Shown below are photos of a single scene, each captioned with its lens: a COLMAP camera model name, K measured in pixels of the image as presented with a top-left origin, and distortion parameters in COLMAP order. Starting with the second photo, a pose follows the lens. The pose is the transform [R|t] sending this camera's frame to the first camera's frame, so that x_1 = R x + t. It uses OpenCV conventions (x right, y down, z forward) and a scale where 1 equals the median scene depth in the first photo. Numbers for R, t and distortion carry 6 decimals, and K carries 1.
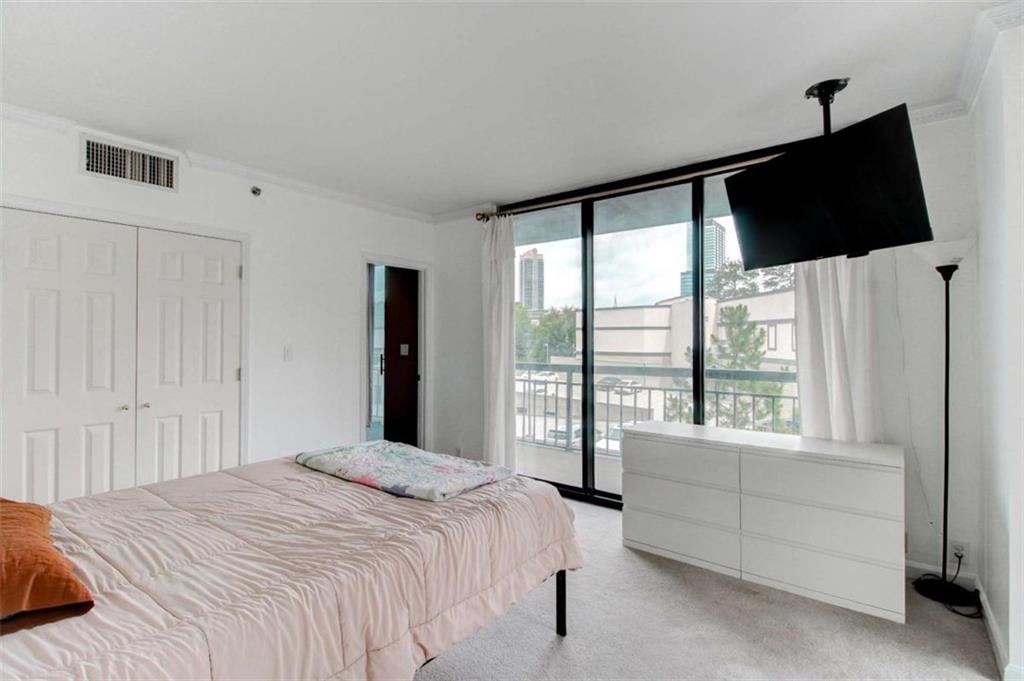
lens RADIAL K [[488.1, 0, 528.8], [0, 488.1, 330.3], [0, 0, 1]] dist [-0.001636, -0.000748]
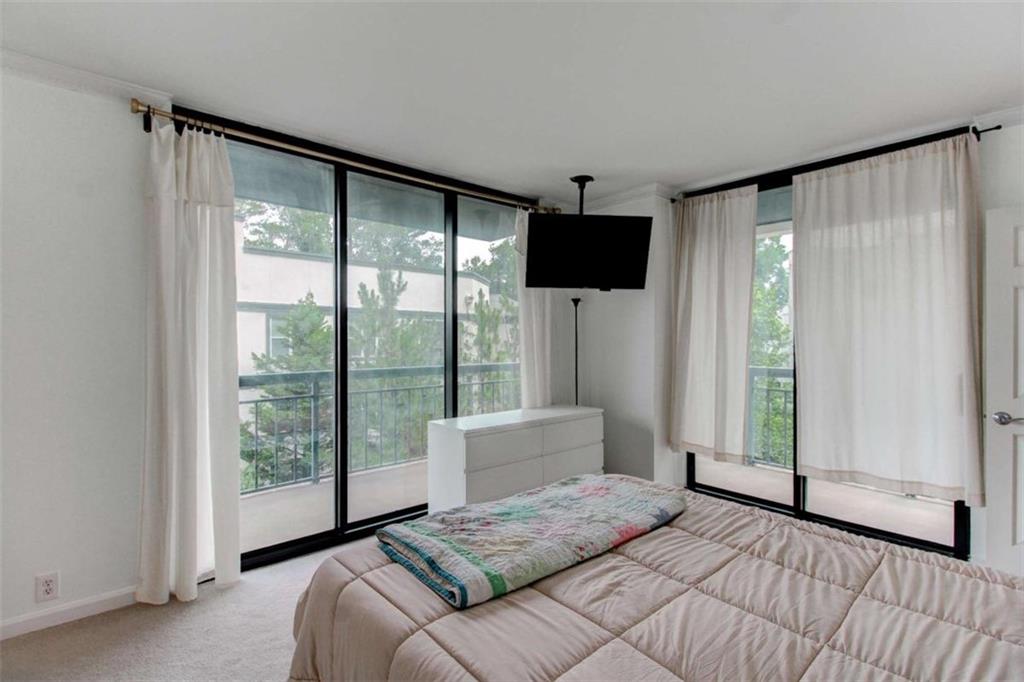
lens RADIAL K [[481.9, 0, 511.8], [0, 481.9, 336.8], [0, 0, 1]] dist [0.015431, -0.000449]
pose [[0.208645, 0.001118, 0.977991, -0.998485], [-0.018013, 0.999834, 0.002700, 0.008479], [-0.977826, -0.018180, 0.208630, 0.938024]]
